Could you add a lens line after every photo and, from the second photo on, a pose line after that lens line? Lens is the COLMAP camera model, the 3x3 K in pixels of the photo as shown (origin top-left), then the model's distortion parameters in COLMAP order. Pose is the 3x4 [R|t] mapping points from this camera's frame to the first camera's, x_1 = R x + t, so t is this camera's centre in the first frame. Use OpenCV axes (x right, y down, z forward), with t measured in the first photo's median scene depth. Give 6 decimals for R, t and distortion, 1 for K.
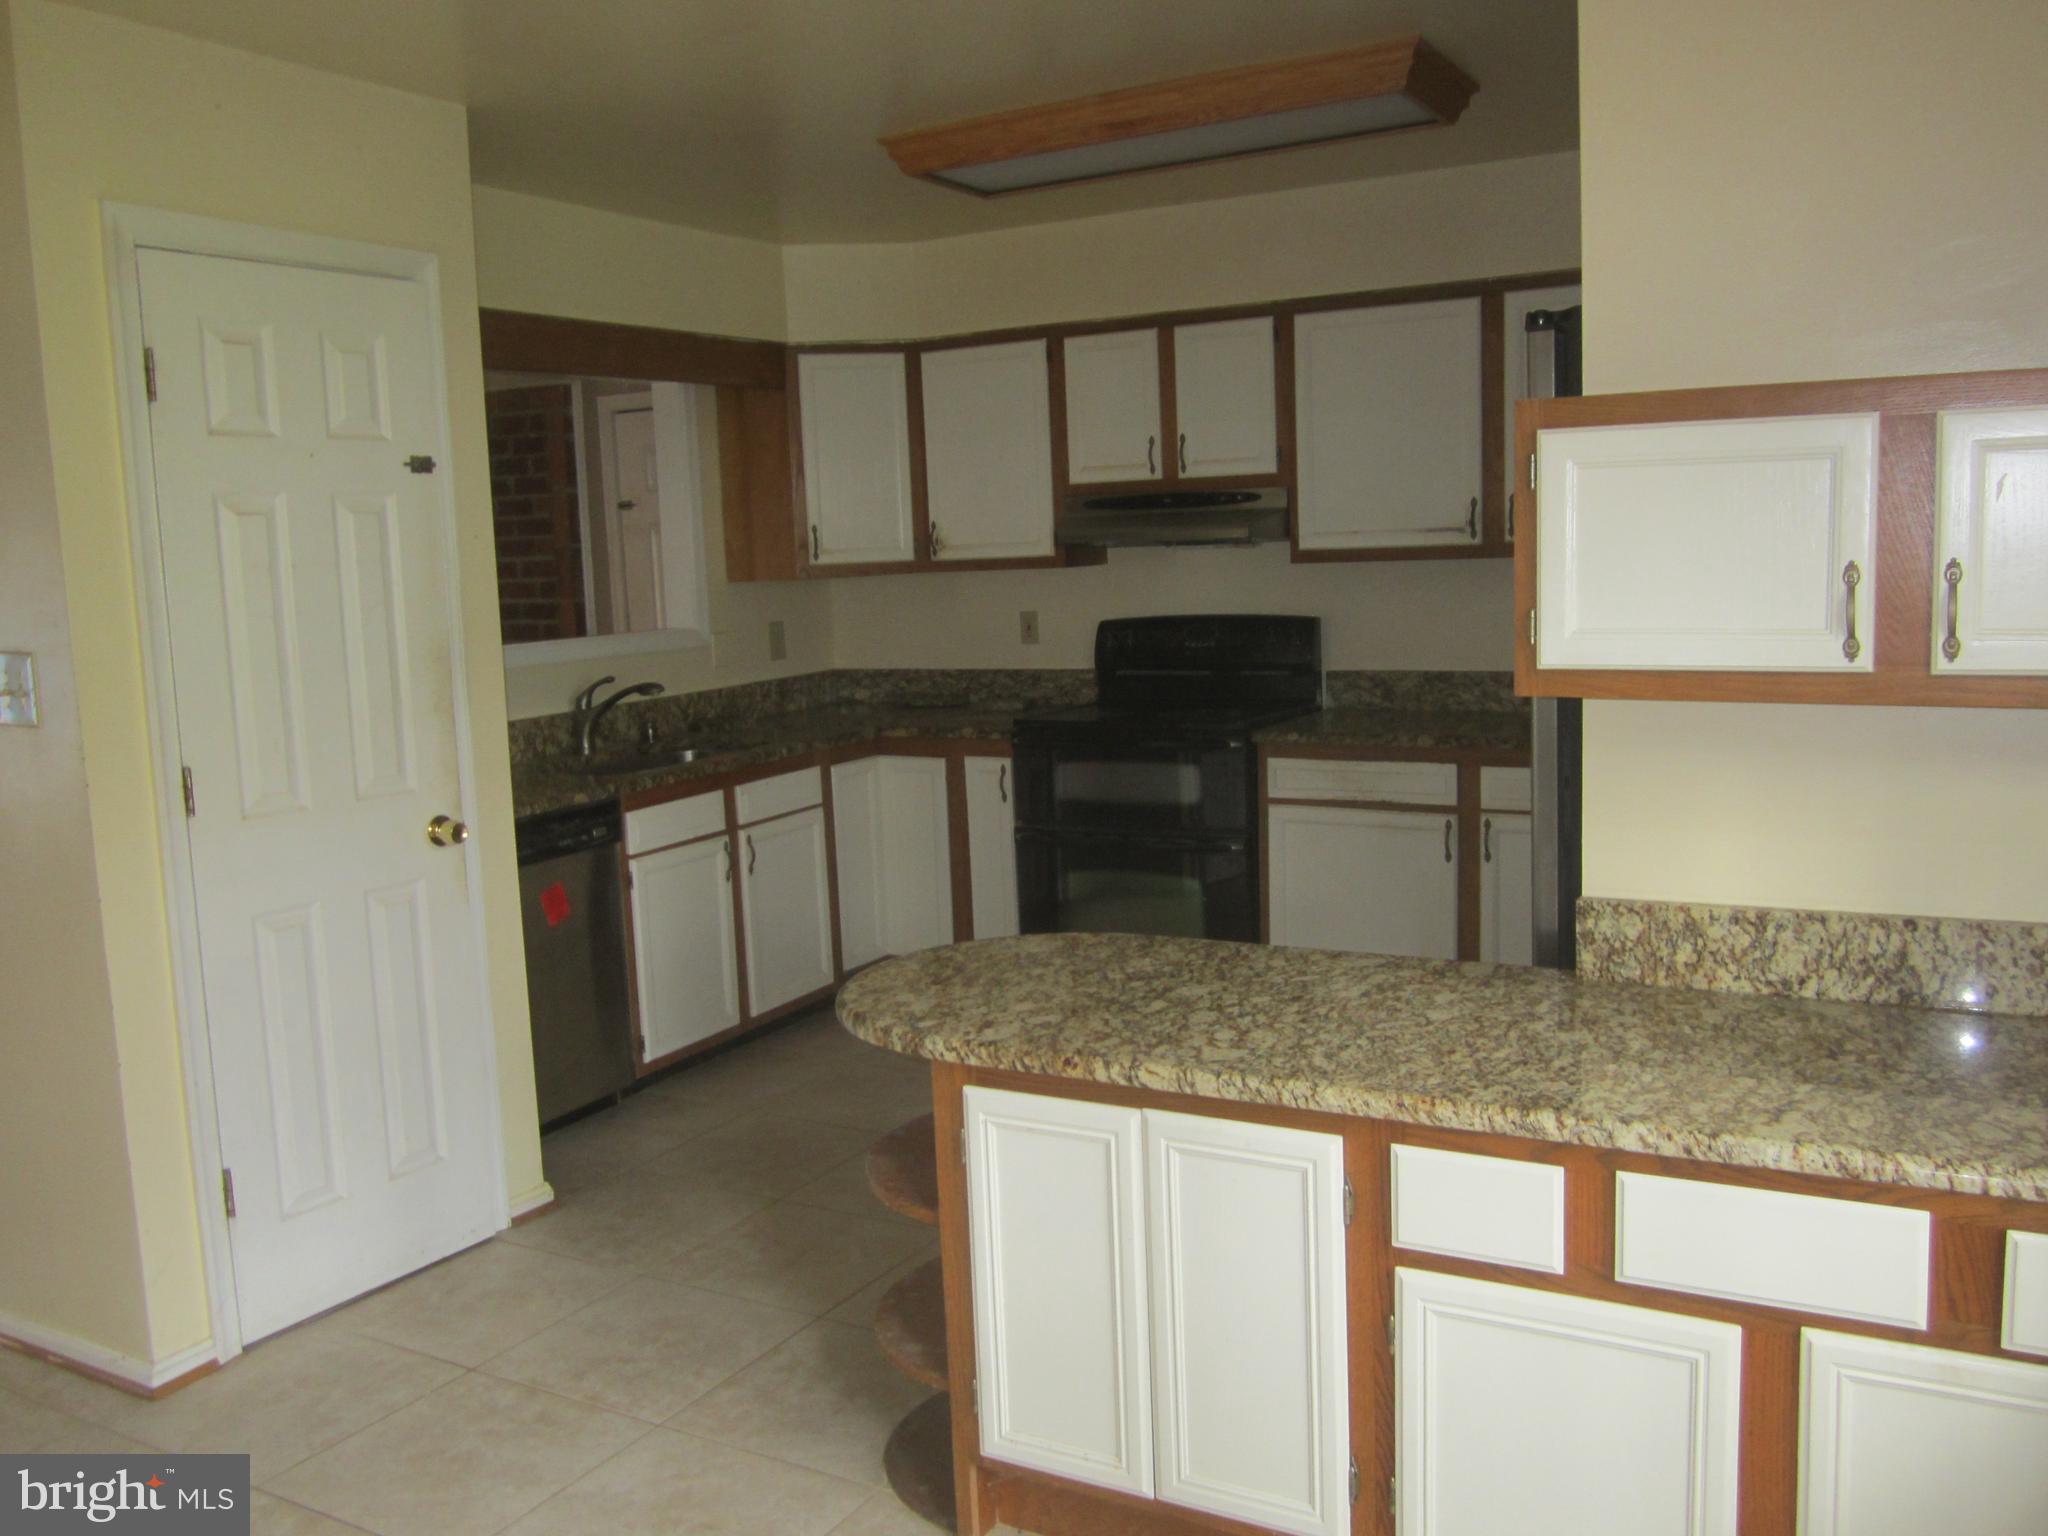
lens RADIAL K [[1705.0, 0, 1021.9], [0, 1705.0, 763.6], [0, 0, 1]] dist [-0.045083, -0.002315]
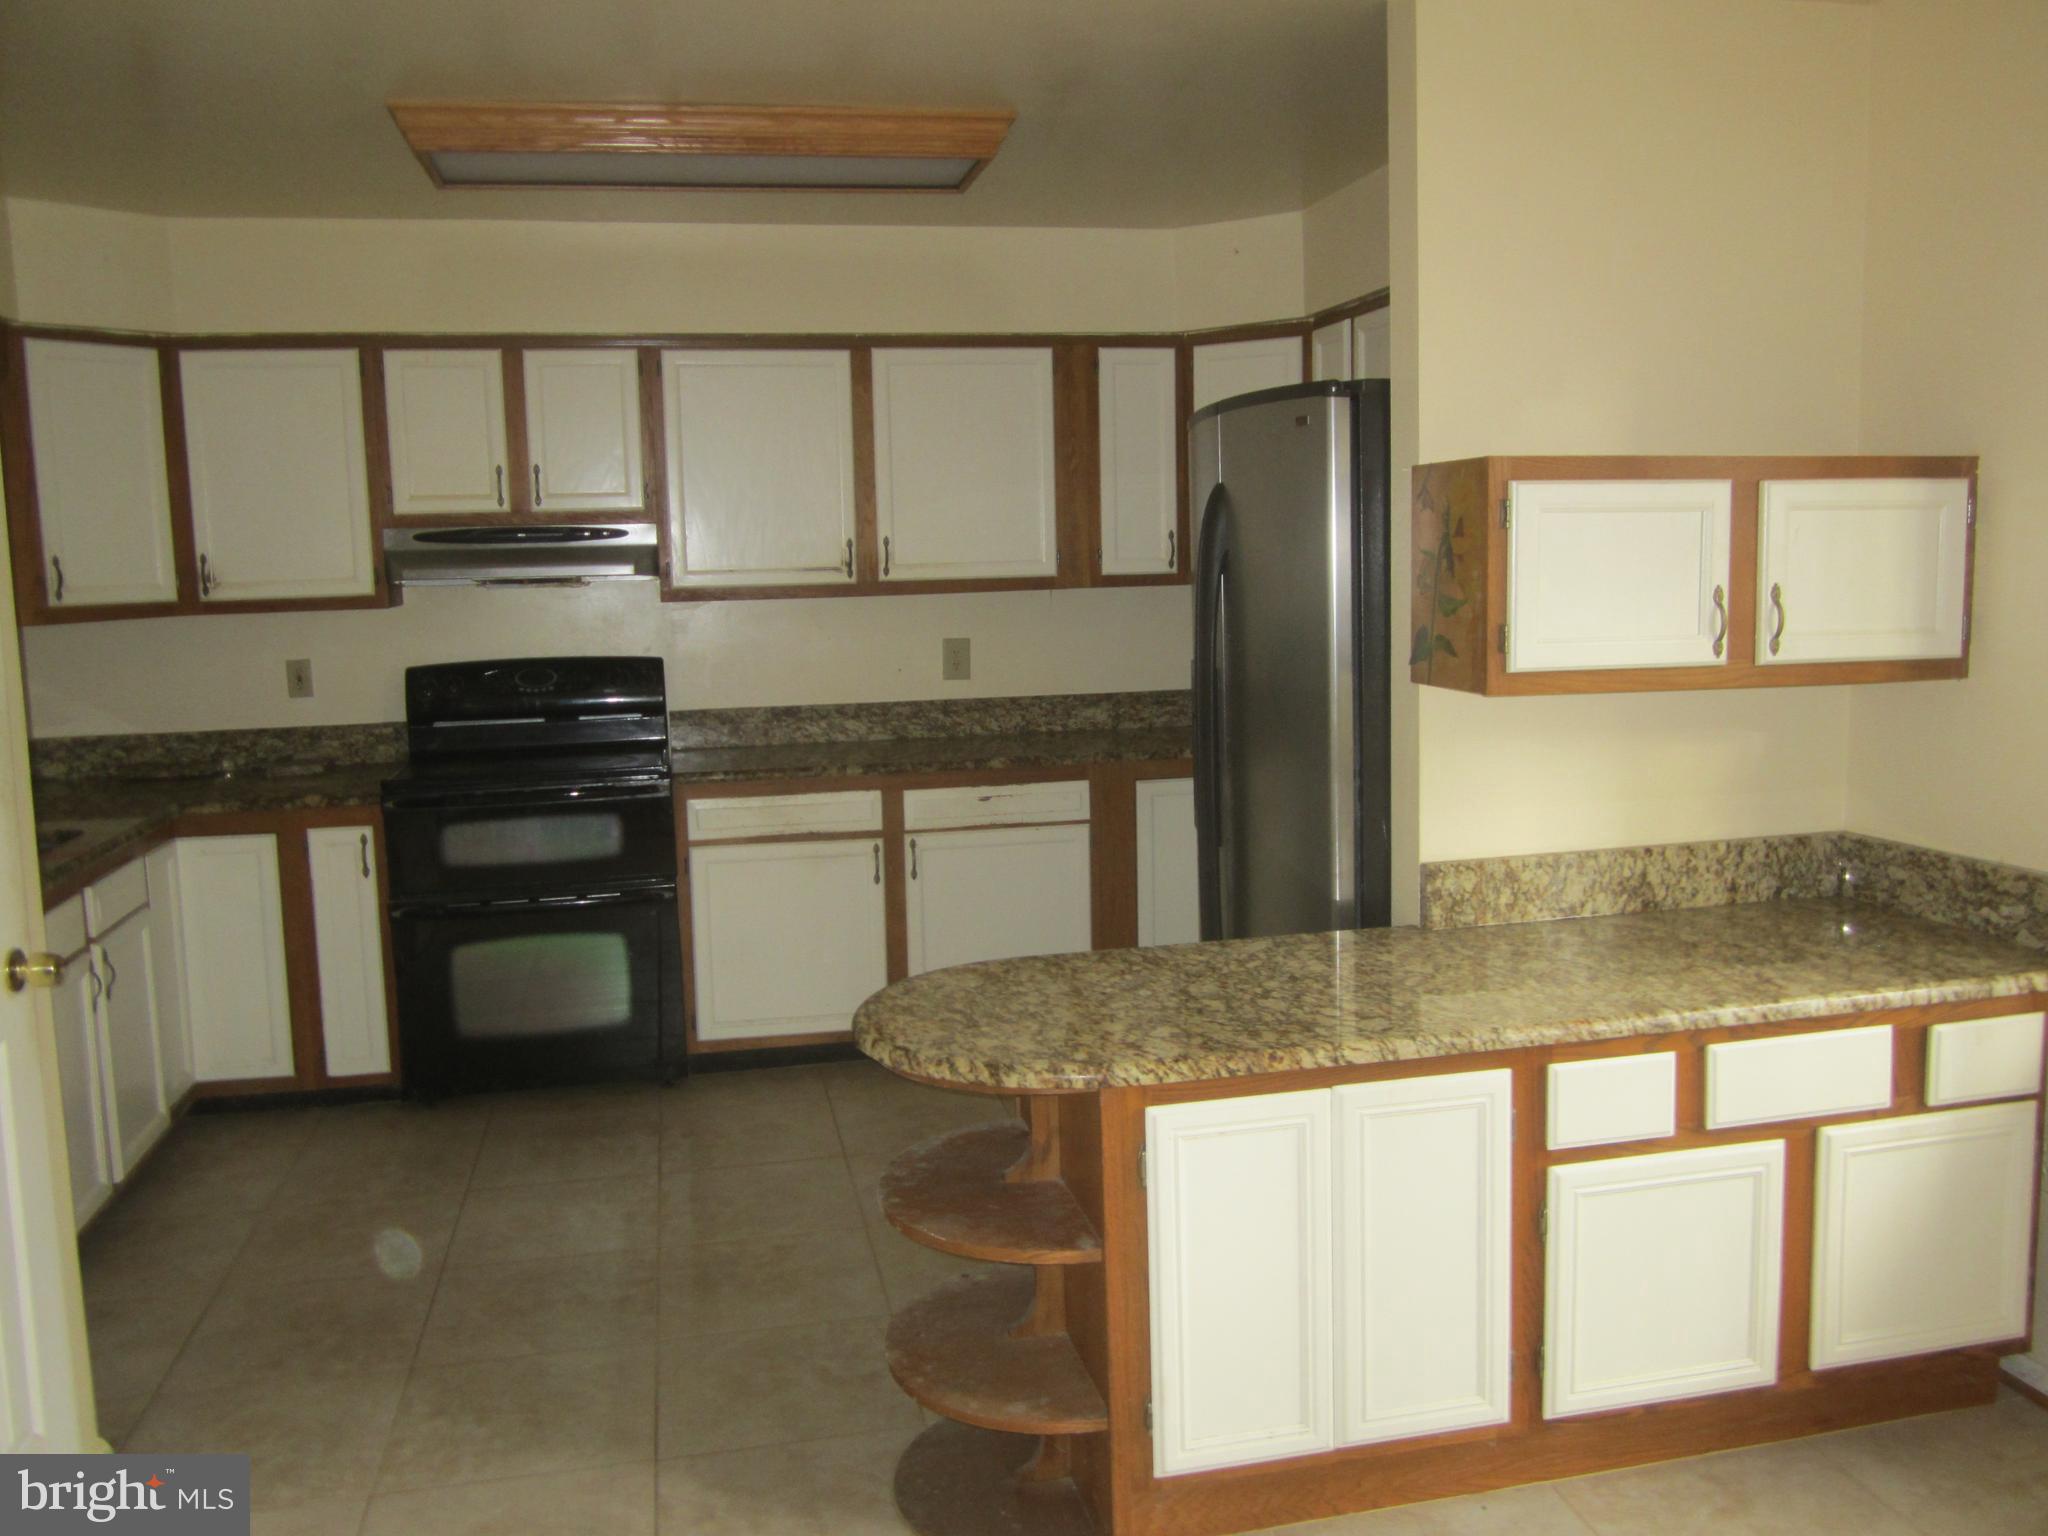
lens RADIAL K [[1705.0, 0, 1025.4], [0, 1705.0, 761.6], [0, 0, 1]] dist [-0.045083, -0.002315]
pose [[0.739439, -0.060137, 0.670532, -0.707886], [0.081815, 0.996647, -0.000837, -0.016674], [-0.668234, 0.055478, 0.741880, 0.283920]]
